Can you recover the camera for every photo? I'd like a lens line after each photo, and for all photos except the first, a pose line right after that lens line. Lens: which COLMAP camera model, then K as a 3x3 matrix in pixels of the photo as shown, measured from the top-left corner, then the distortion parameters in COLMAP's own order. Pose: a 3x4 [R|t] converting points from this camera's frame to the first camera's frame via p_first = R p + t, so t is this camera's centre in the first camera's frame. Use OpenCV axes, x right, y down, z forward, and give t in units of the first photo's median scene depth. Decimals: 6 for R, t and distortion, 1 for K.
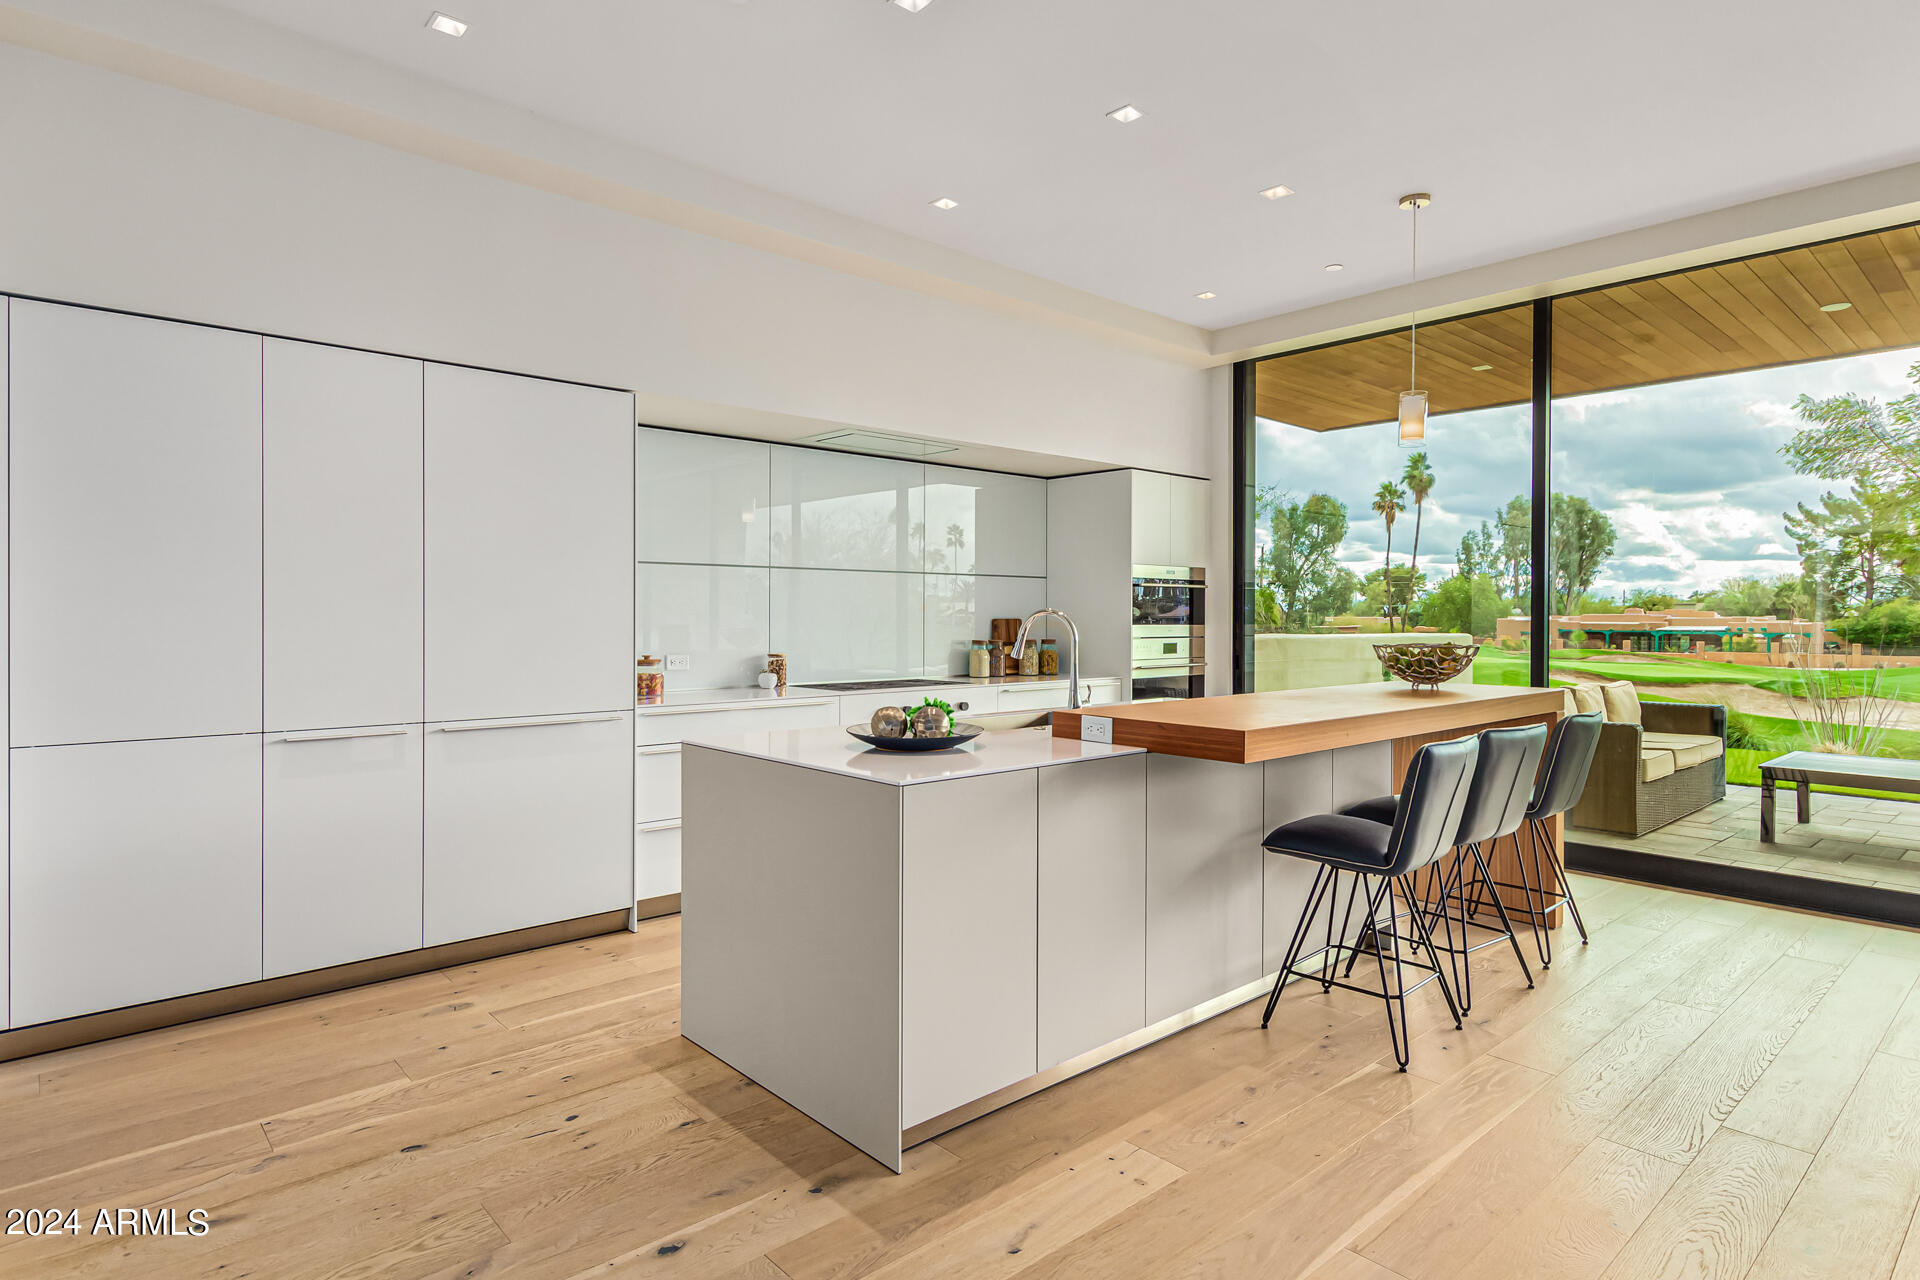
lens RADIAL K [[1034.1, 0, 959.1], [0, 1034.1, 621.5], [0, 0, 1]] dist [0.006129, -0.002931]
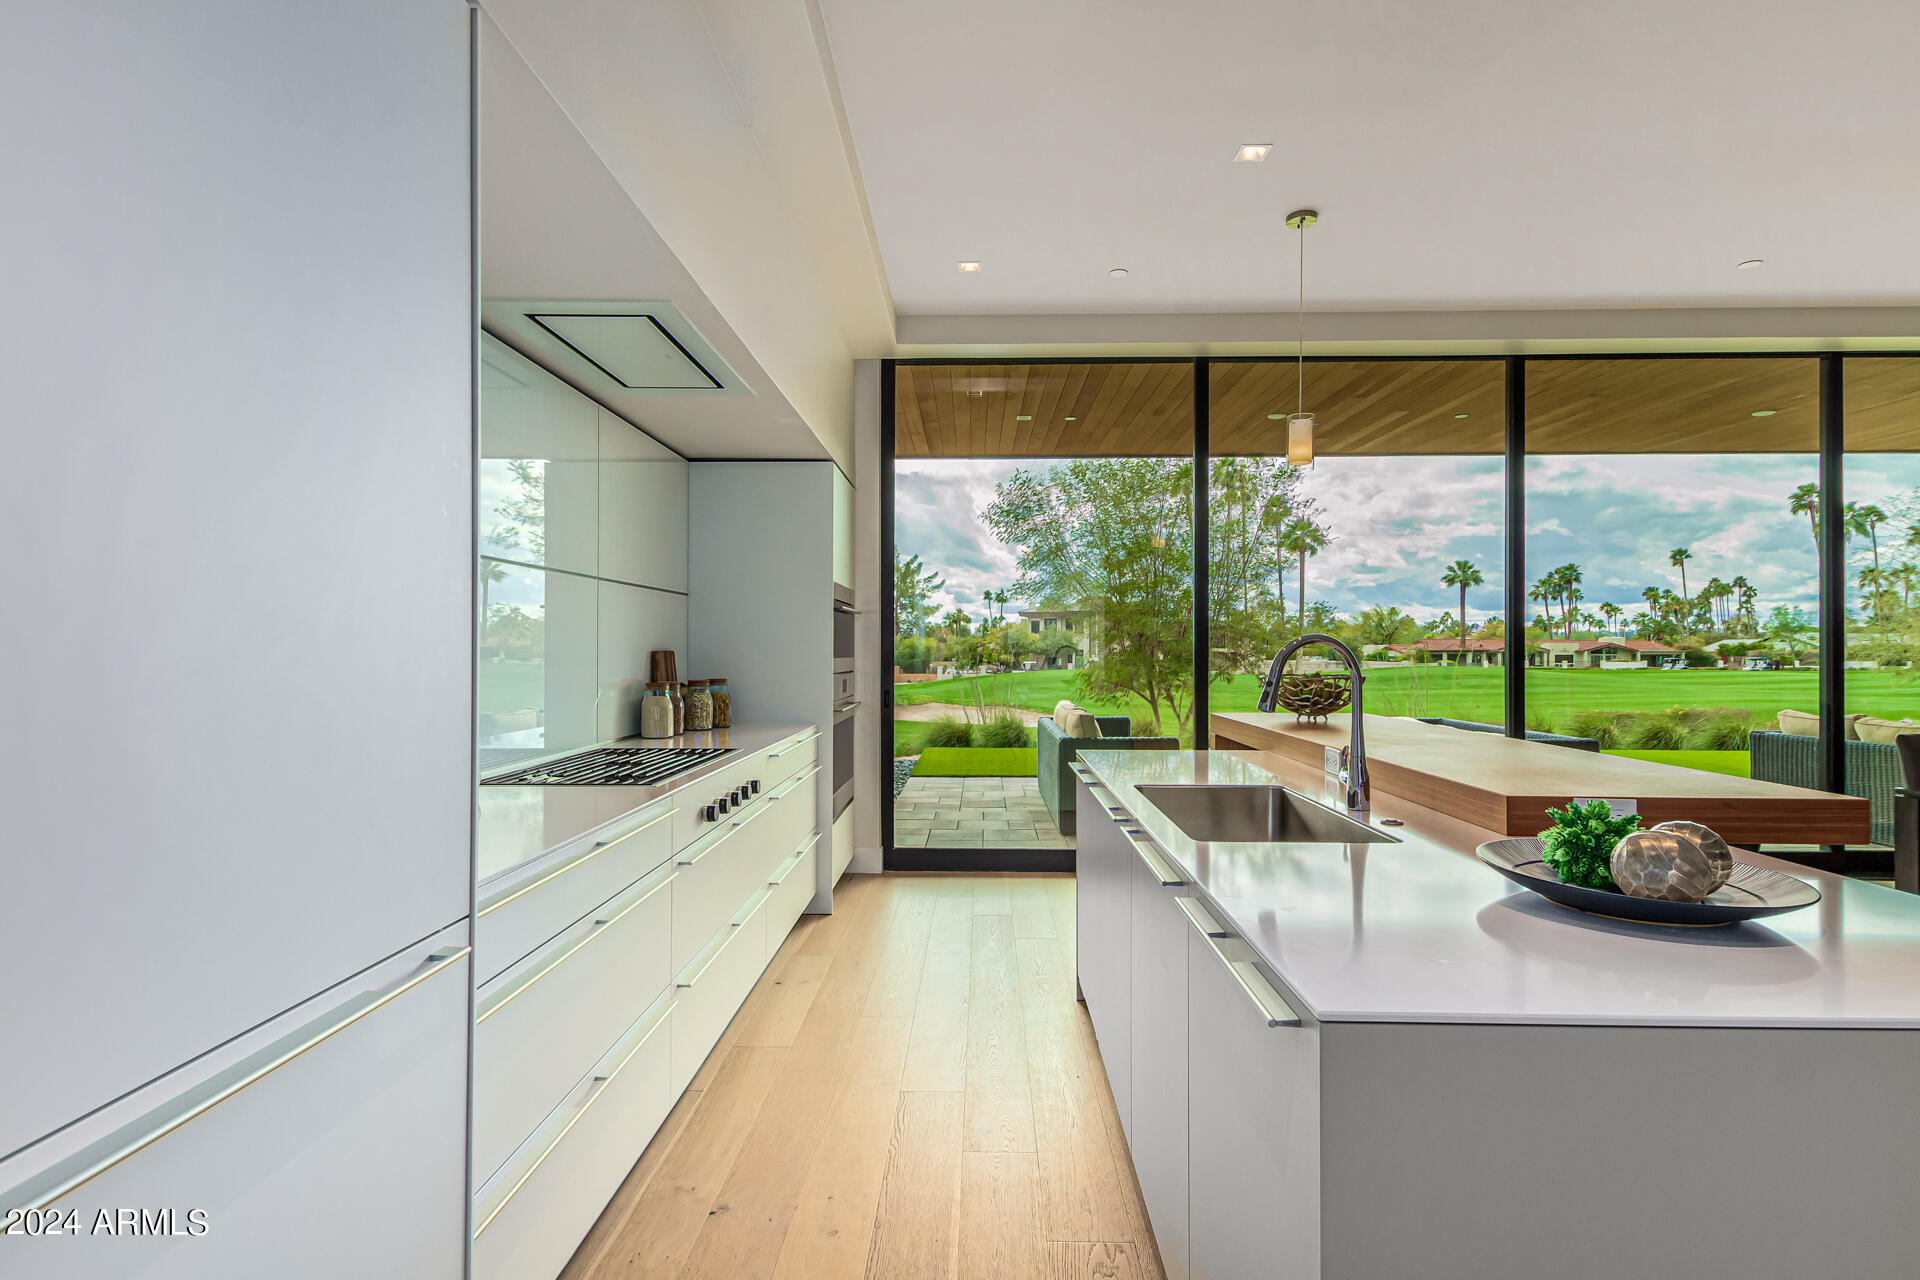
lens RADIAL K [[931.0, 0, 962.0], [0, 931.0, 646.2], [0, 0, 1]] dist [0.002620, 0.000443]
pose [[0.684029, 0.000396, 0.729455, -0.278023], [0.003911, 0.999983, -0.004210, -0.002126], [-0.729444, 0.005733, 0.684016, 0.424868]]
